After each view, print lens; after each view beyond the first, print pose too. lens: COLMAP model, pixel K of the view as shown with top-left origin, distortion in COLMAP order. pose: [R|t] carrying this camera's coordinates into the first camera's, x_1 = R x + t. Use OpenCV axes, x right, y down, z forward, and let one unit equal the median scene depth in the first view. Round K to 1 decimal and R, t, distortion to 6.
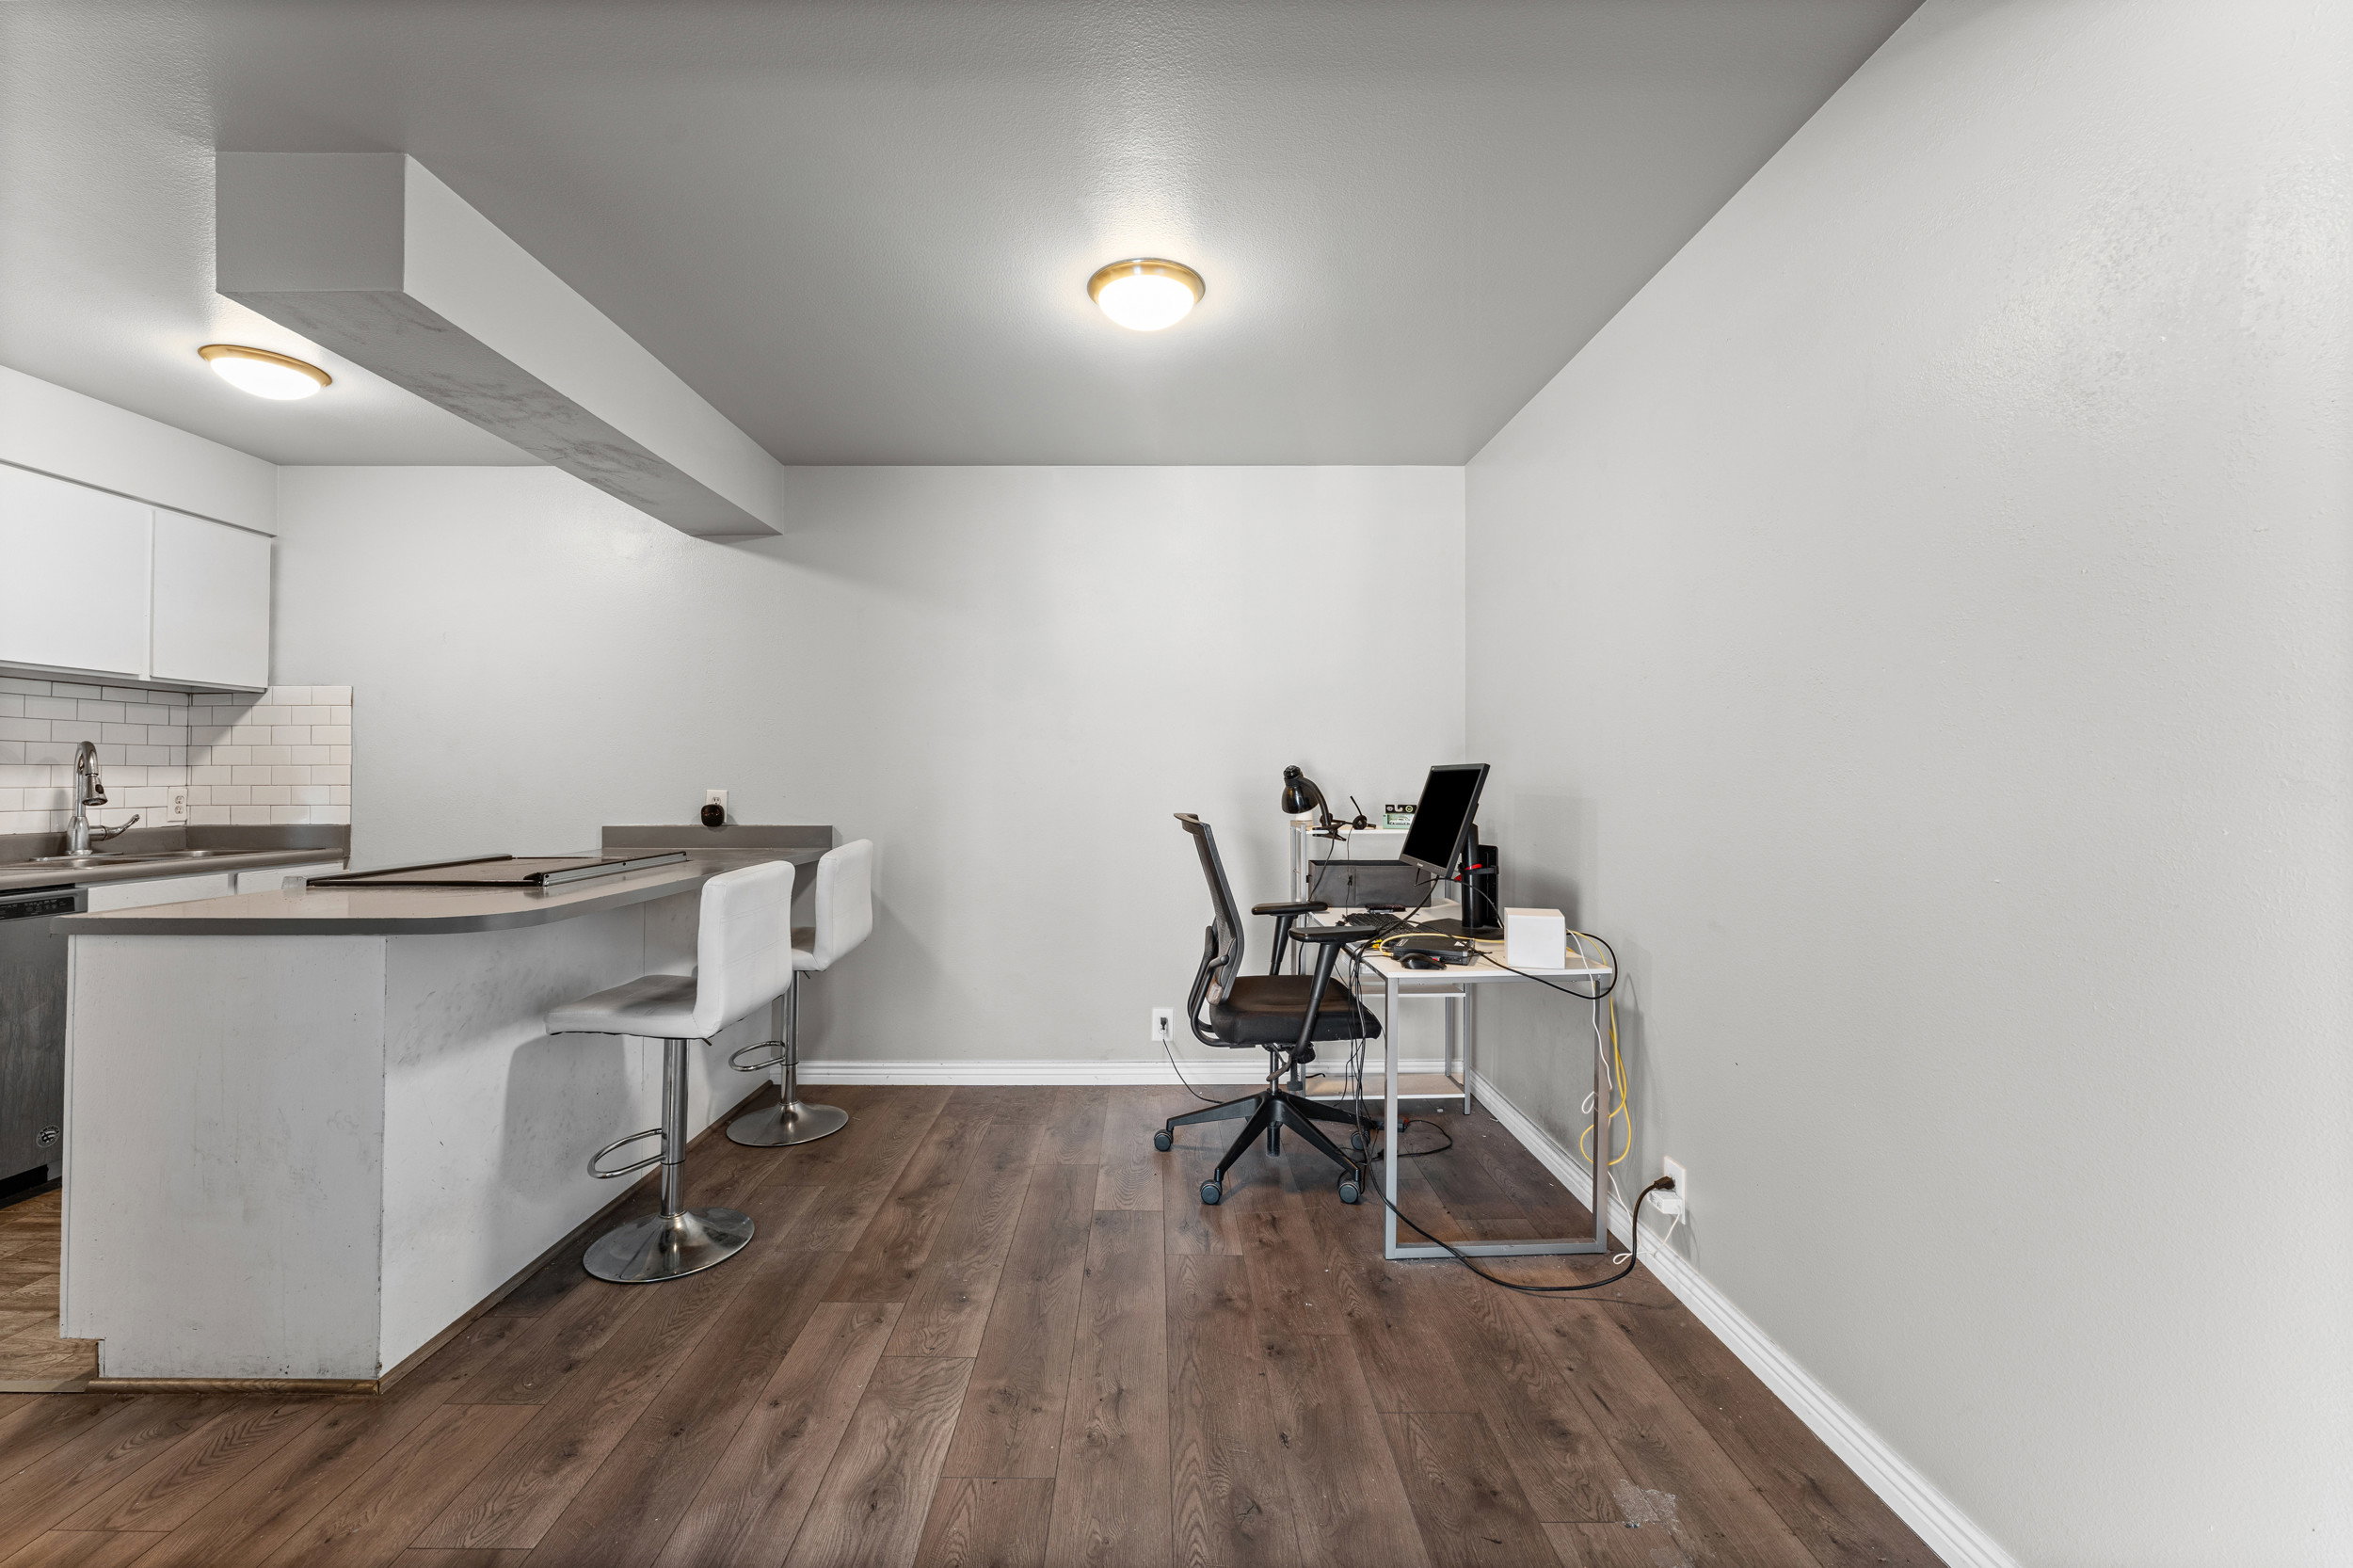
lens RADIAL K [[959.9, 0, 1160.8], [0, 959.9, 780.1], [0, 0, 1]] dist [0.002057, 0.000408]
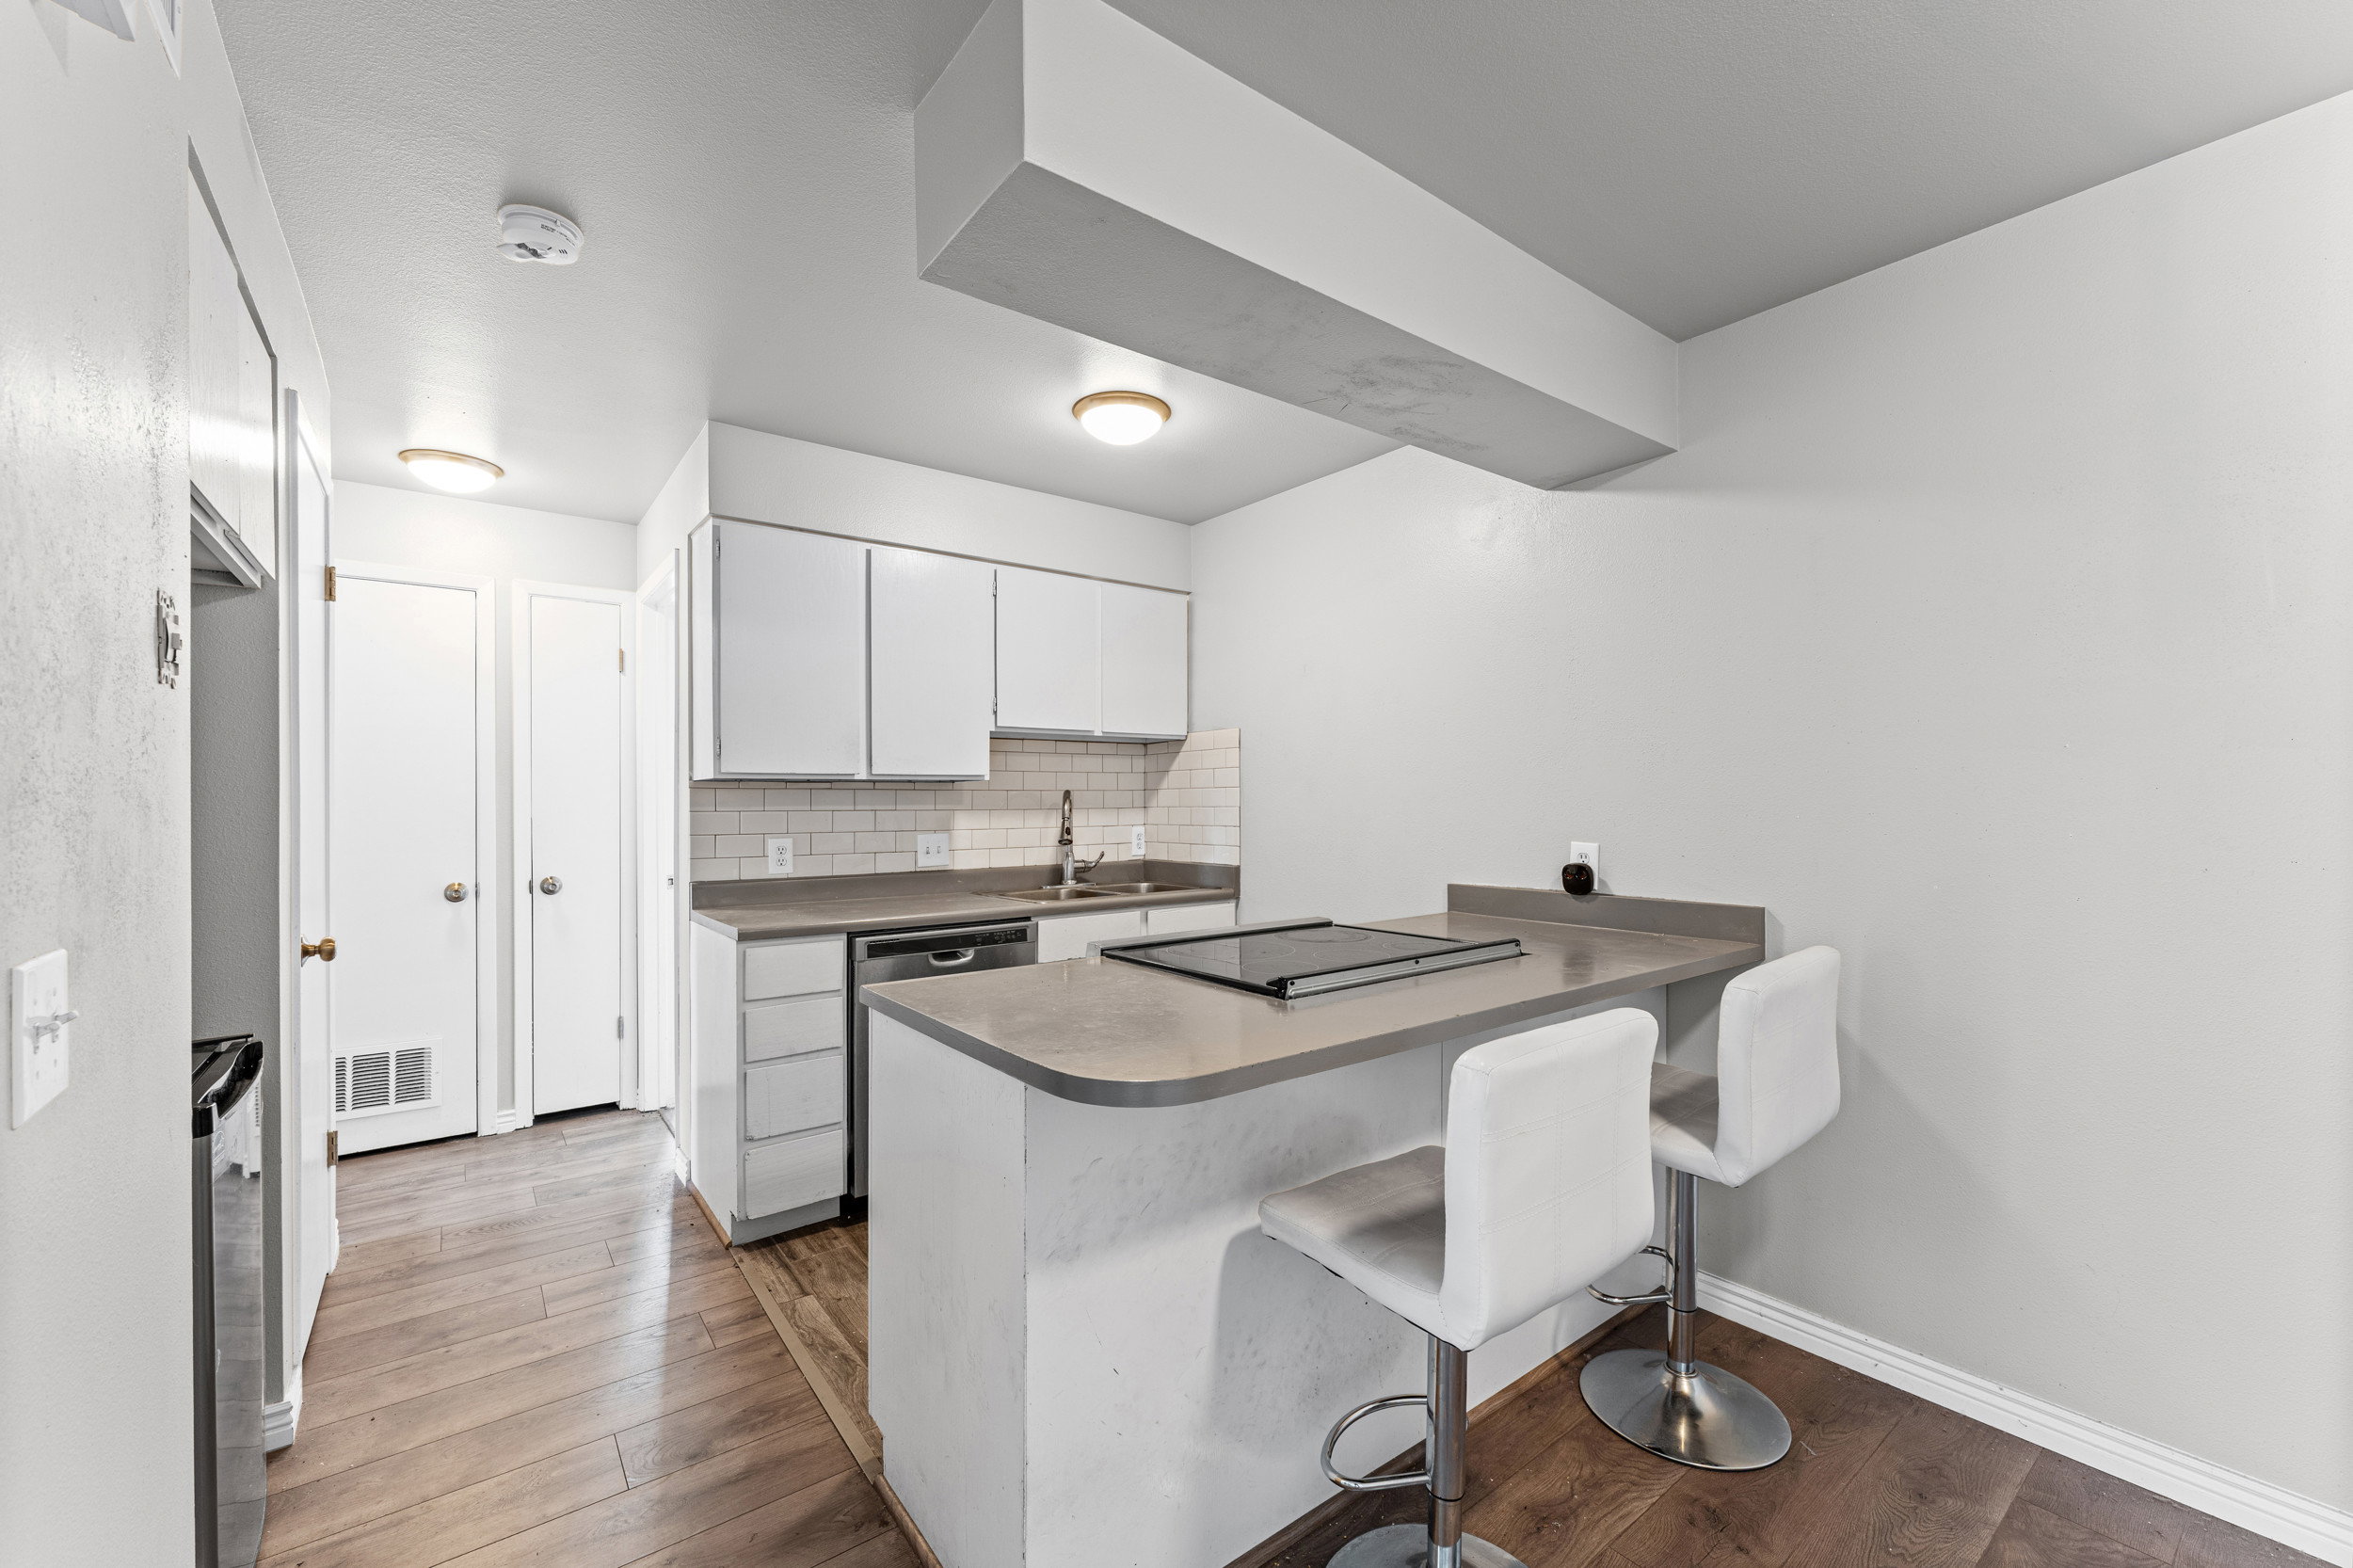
lens RADIAL K [[950.4, 0, 1166.0], [0, 950.4, 801.7], [0, 0, 1]] dist [-0.002642, -0.000282]
pose [[0.603664, -0.003080, -0.797233, -0.104777], [0.007241, 0.999972, 0.001620, -0.026126], [0.797206, -0.006750, 0.603669, 0.381087]]
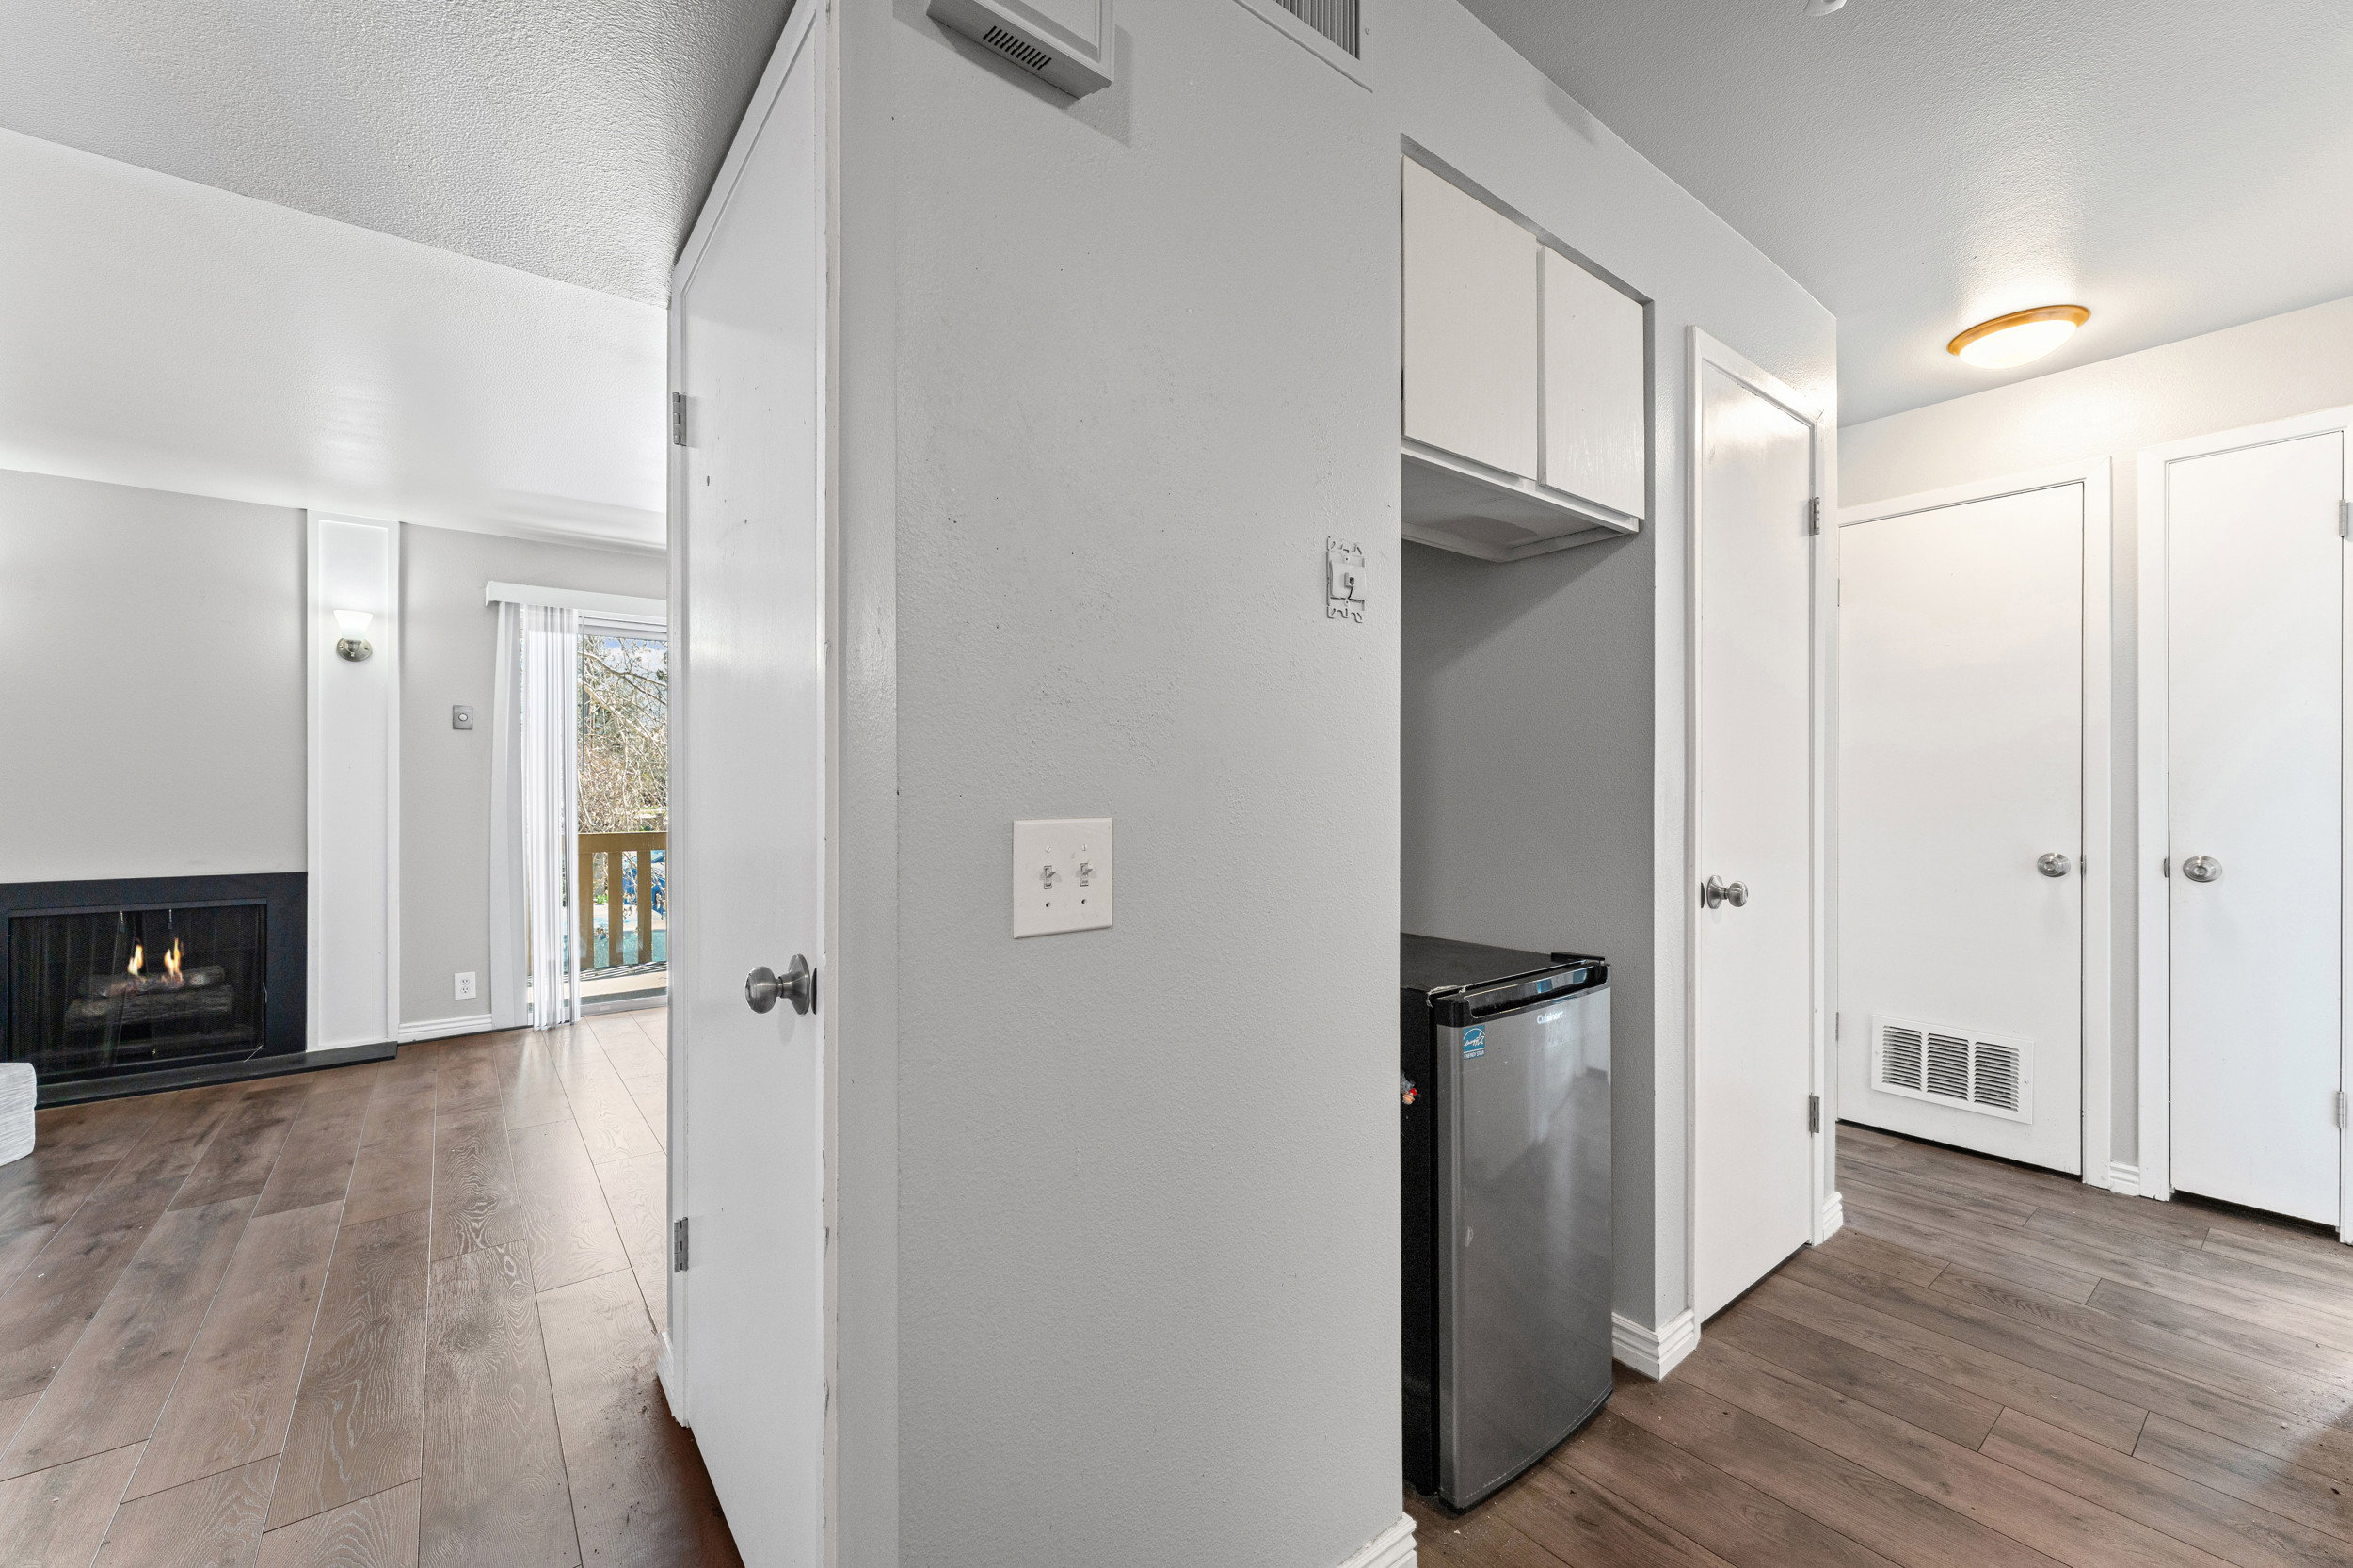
lens RADIAL K [[930.4, 0, 1176.5], [0, 930.4, 784.0], [0, 0, 1]] dist [0.000420, 0.000068]
pose [[-0.789477, -0.001270, -0.613779, -0.306493], [0.002412, 0.999984, -0.005172, 0.001839], [0.613776, -0.005563, -0.789461, 0.569876]]
